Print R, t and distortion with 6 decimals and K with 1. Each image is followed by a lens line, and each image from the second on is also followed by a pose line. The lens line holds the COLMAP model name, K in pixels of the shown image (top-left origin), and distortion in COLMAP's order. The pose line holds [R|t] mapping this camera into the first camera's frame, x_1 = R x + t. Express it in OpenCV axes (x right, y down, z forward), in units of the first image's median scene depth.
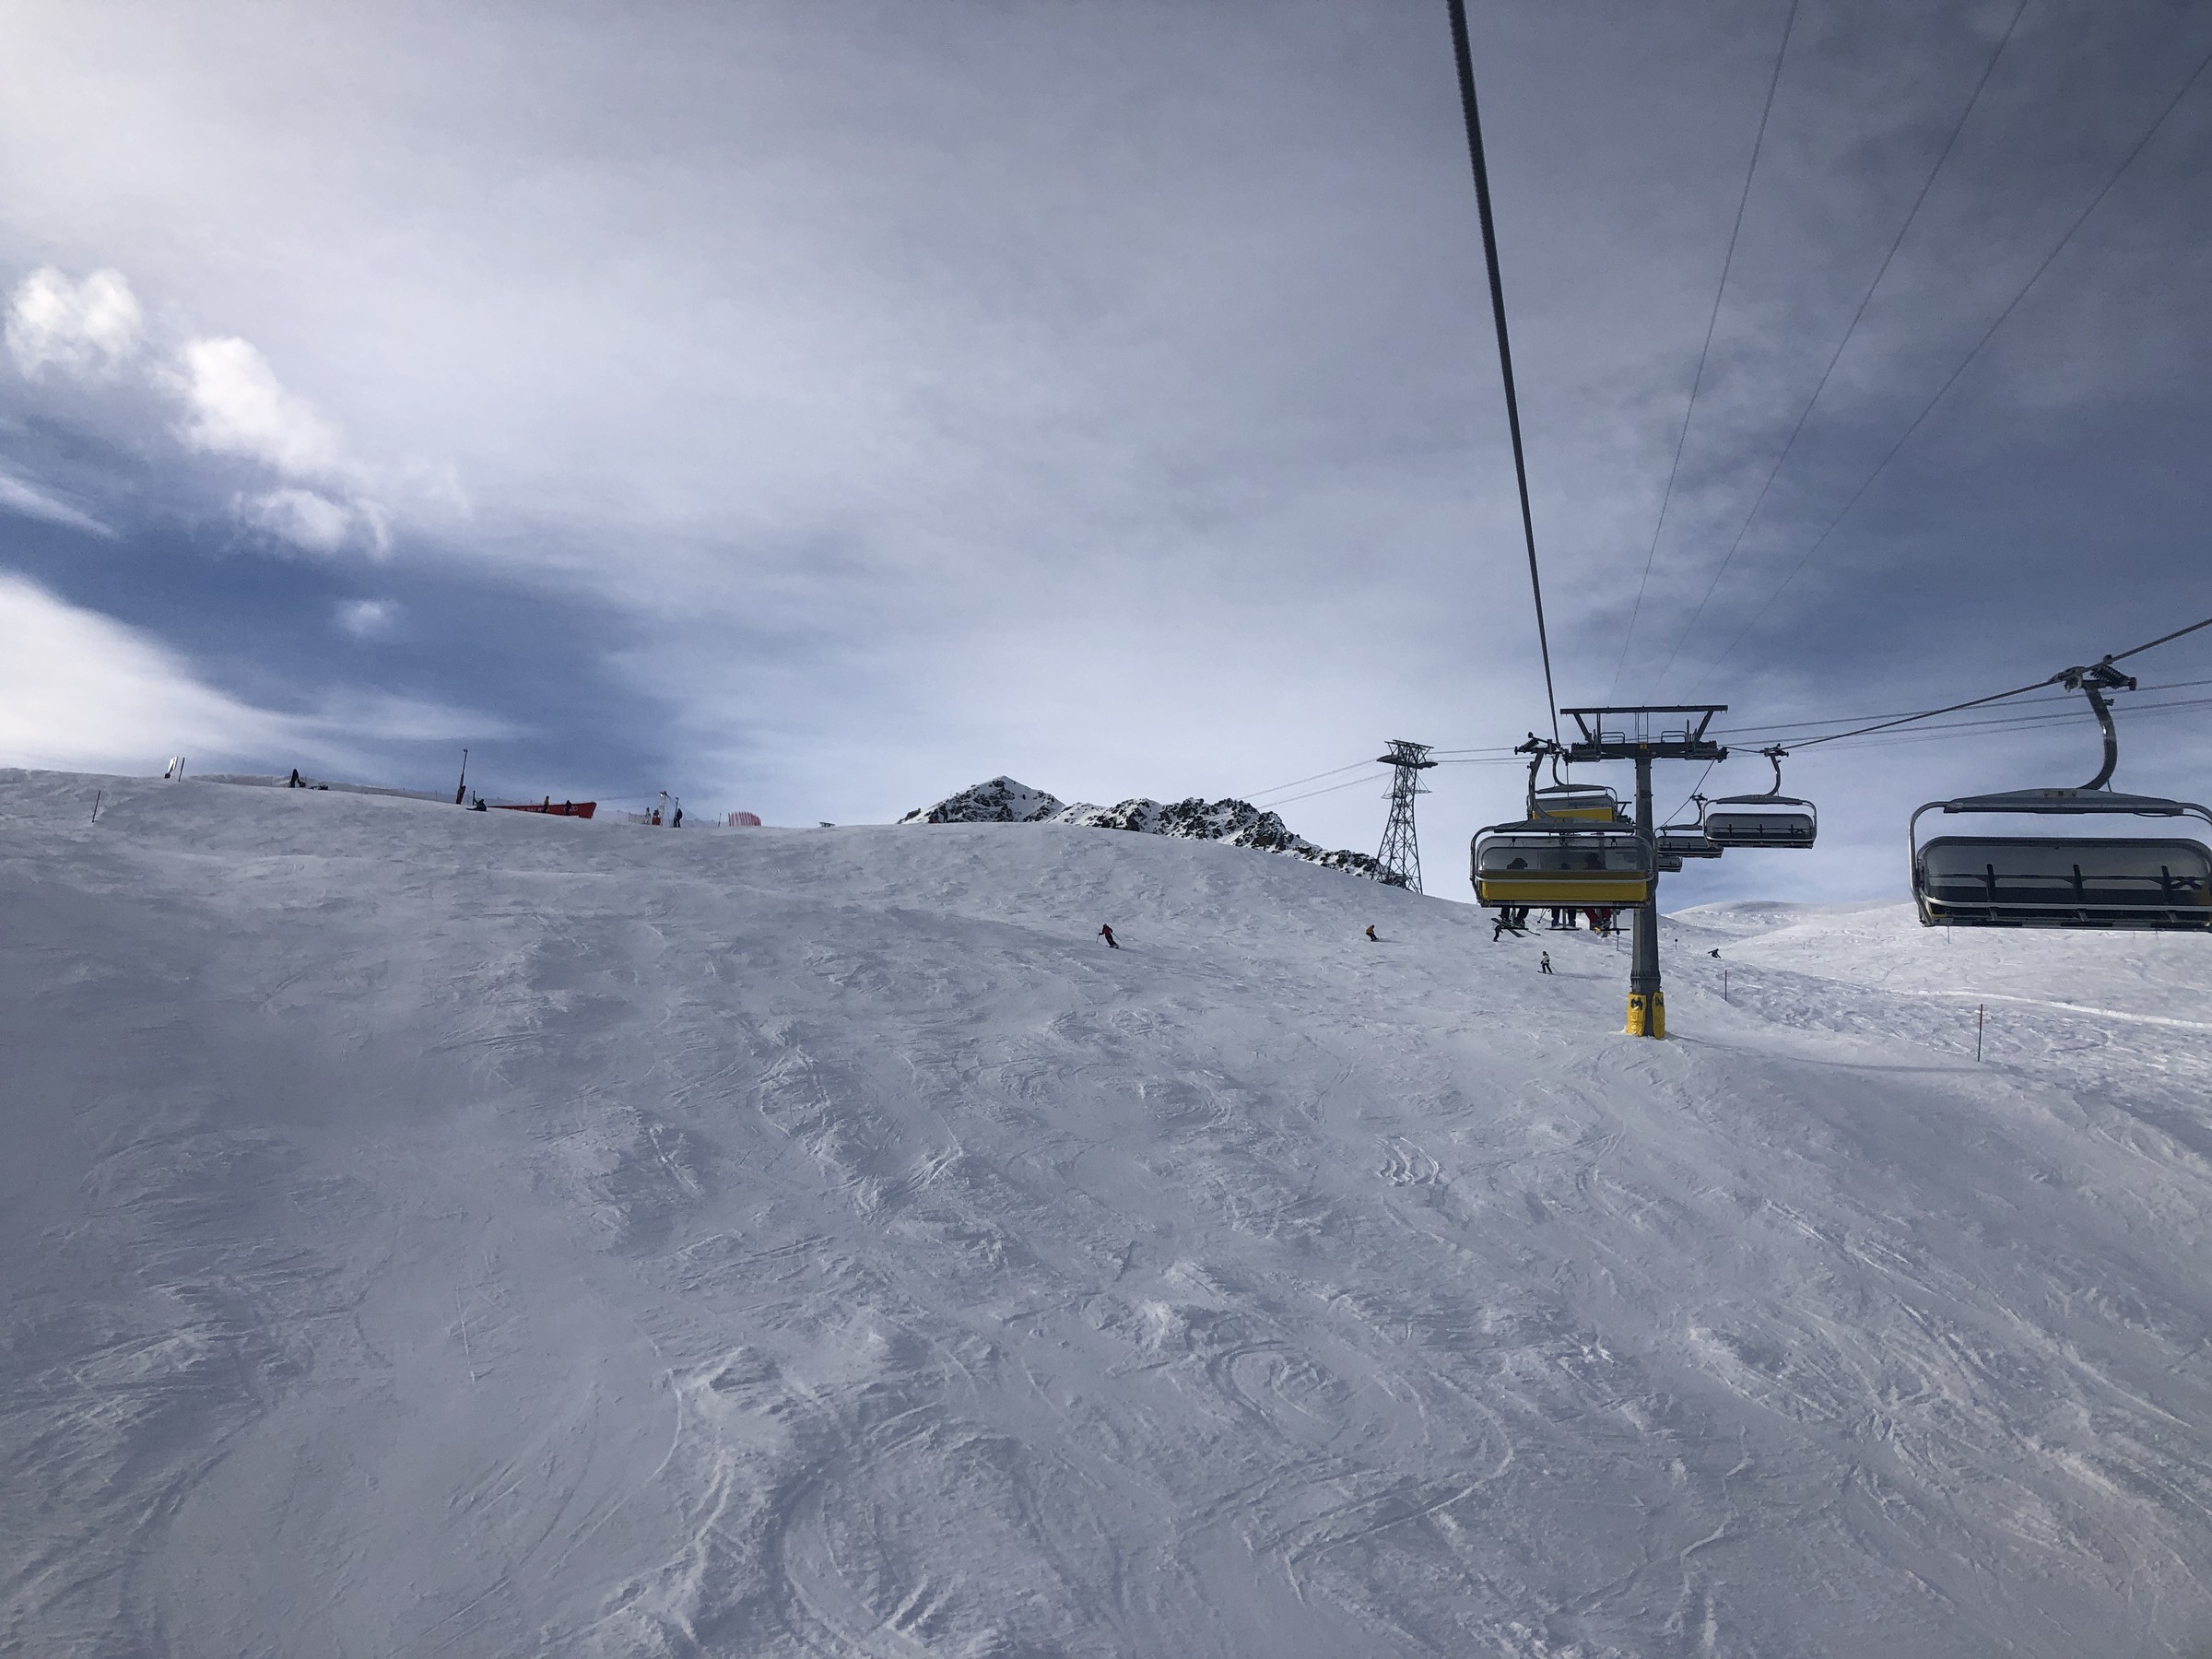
lens RADIAL K [[1825.9, 0, 1106.0], [0, 1825.9, 829.5], [0, 0, 1]] dist [0.093795, -0.168071]
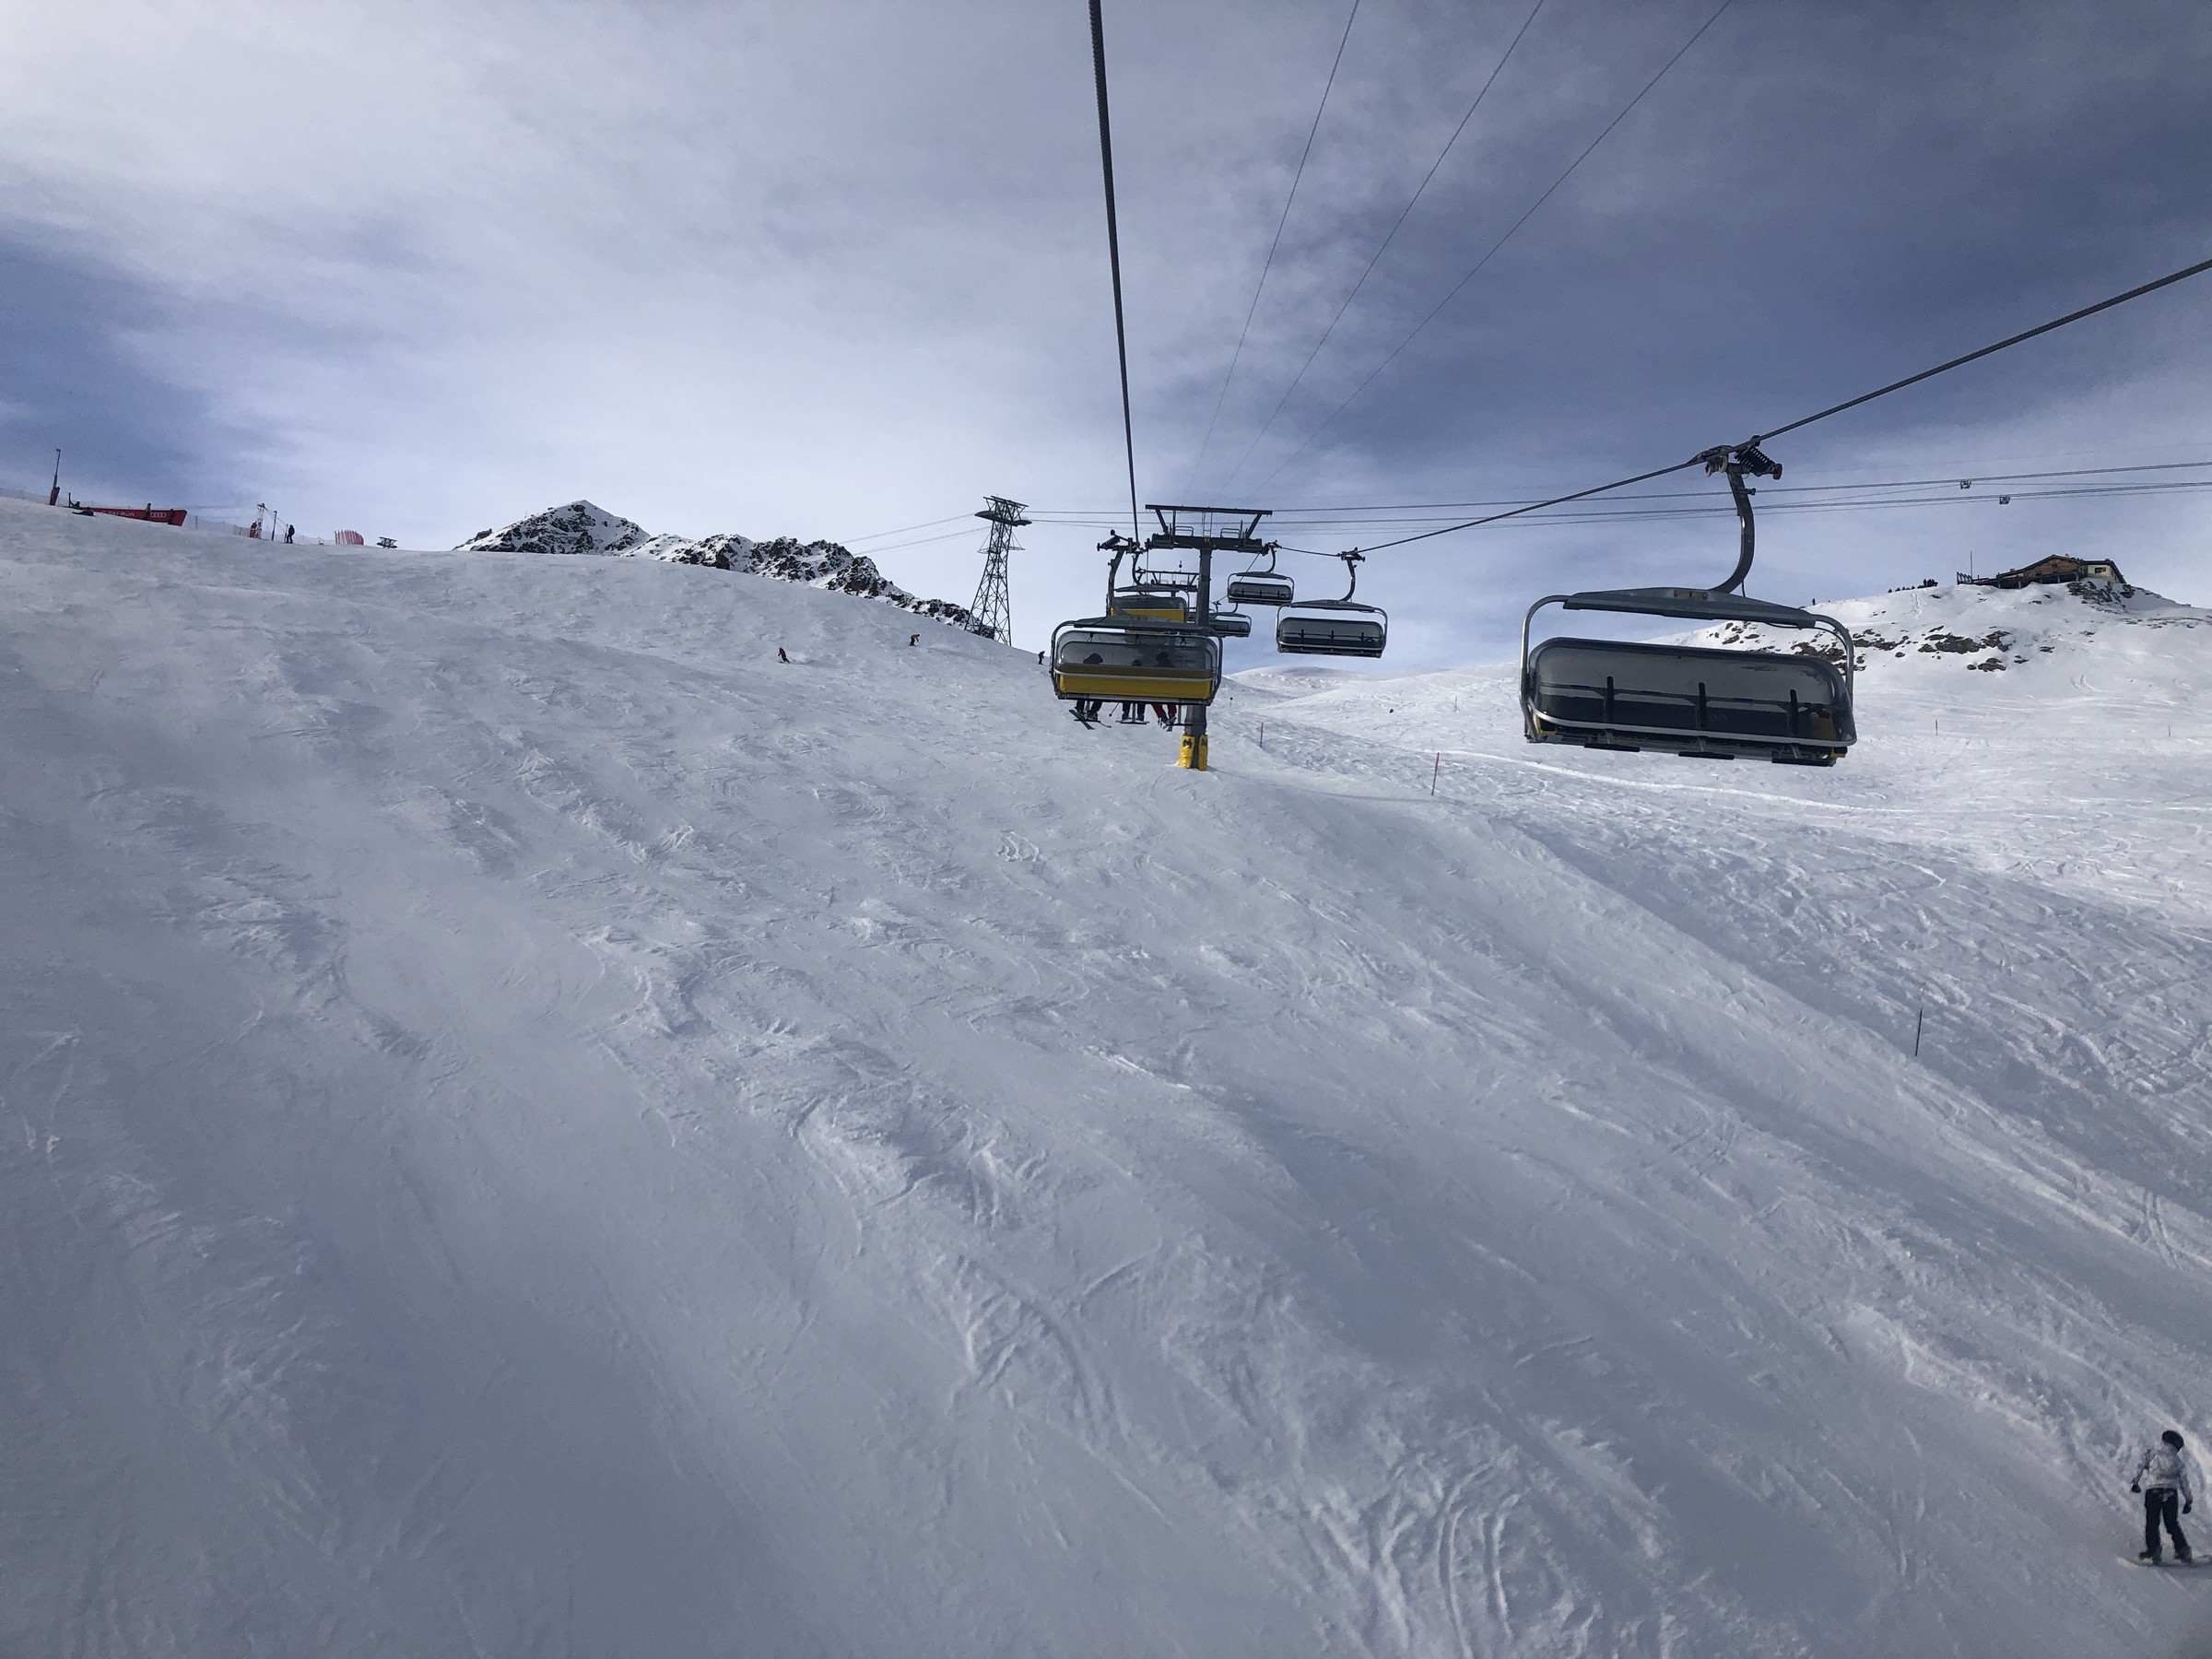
lens RADIAL K [[1825.9, 0, 1106.0], [0, 1825.9, 829.5], [0, 0, 1]] dist [0.093795, -0.168071]
pose [[0.973354, 0.024865, 0.227957, -0.055831], [-0.056125, 0.989700, 0.131694, -0.010456], [-0.222335, -0.140978, 0.964724, -0.223131]]
